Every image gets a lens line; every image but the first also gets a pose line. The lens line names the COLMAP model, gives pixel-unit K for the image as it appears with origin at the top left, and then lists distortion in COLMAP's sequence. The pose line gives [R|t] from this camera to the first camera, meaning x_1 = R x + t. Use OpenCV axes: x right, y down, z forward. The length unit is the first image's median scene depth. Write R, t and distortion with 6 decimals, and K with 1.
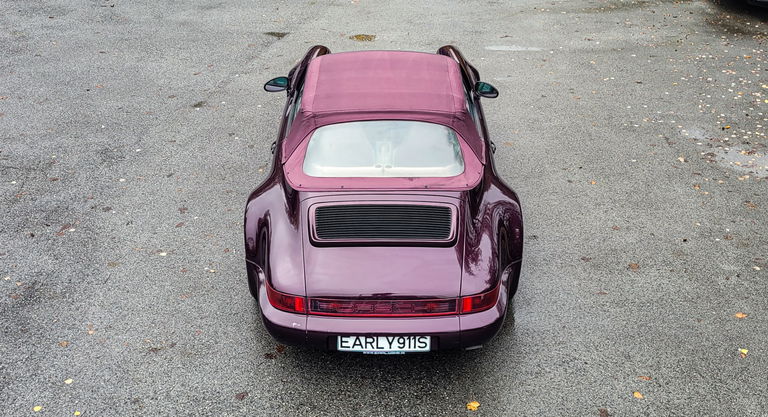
lens RADIAL K [[795.3, 0, 384.0], [0, 795.3, 198.8], [0, 0, 1]] dist [0.046197, -0.007484]
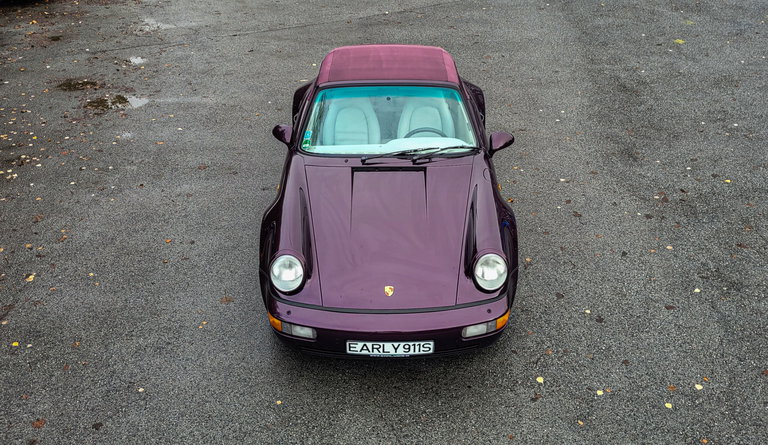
lens RADIAL K [[738.3, 0, 417.2], [0, 738.3, 221.6], [0, 0, 1]] dist [0.045218, -0.005280]
pose [[-0.999413, 0.013114, -0.031636, -0.006980], [-0.021428, 0.481130, 0.876387, -1.087111], [0.026713, 0.876551, -0.480567, 1.894539]]
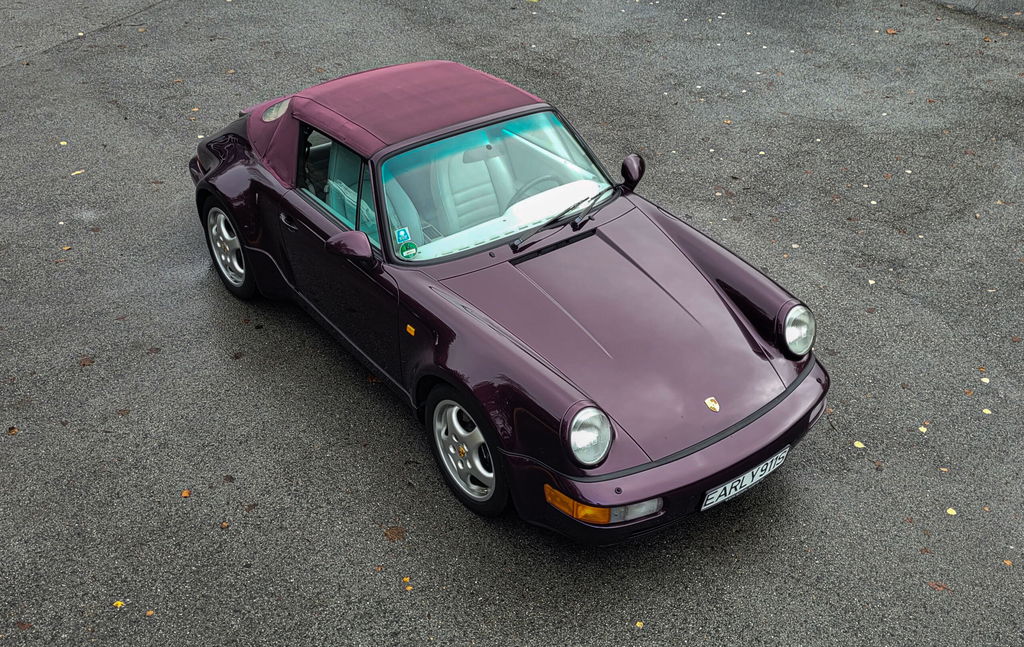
lens RADIAL K [[1055.9, 0, 542.0], [0, 1055.9, 325.1], [0, 0, 1]] dist [0.048635, -0.019337]
pose [[-0.779479, 0.336902, -0.528119, 0.553740], [-0.323565, 0.505357, 0.799950, -0.959878], [0.536393, 0.794425, -0.284905, 1.662002]]
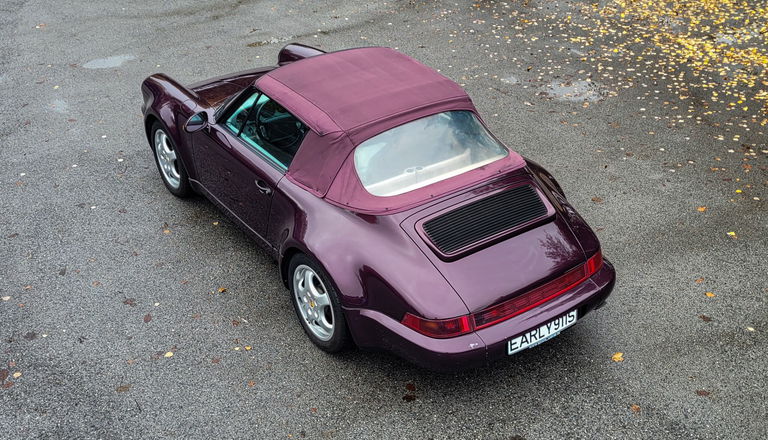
lens RADIAL K [[863.1, 0, 384.0], [0, 863.1, 220.0], [0, 0, 1]] dist [0.027079, 0.028886]
pose [[0.819953, -0.297352, 0.489141, -0.568231], [0.288346, 0.952721, 0.095809, -0.095446], [-0.494504, 0.062483, 0.866927, 0.144084]]
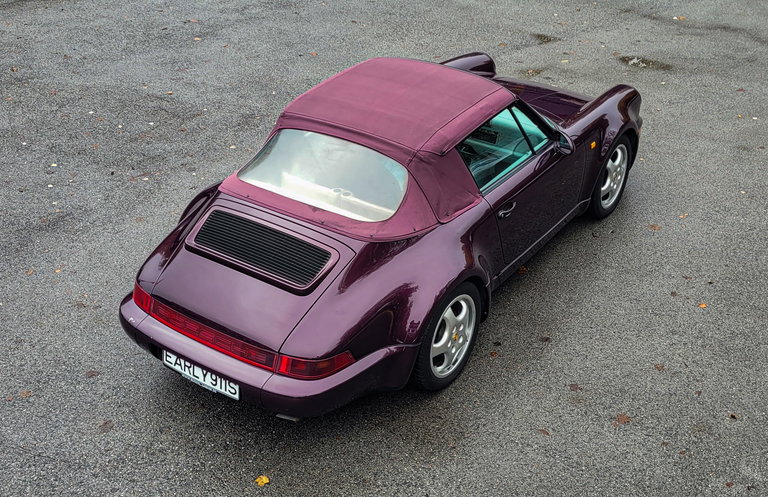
lens RADIAL K [[923.8, 0, 413.9], [0, 923.8, 247.5], [0, 0, 1]] dist [0.046841, 0.011433]
pose [[0.833601, 0.292470, -0.468584, 0.568908], [-0.280198, 0.954969, 0.097586, -0.106738], [0.476024, 0.049949, 0.878012, 0.173446]]
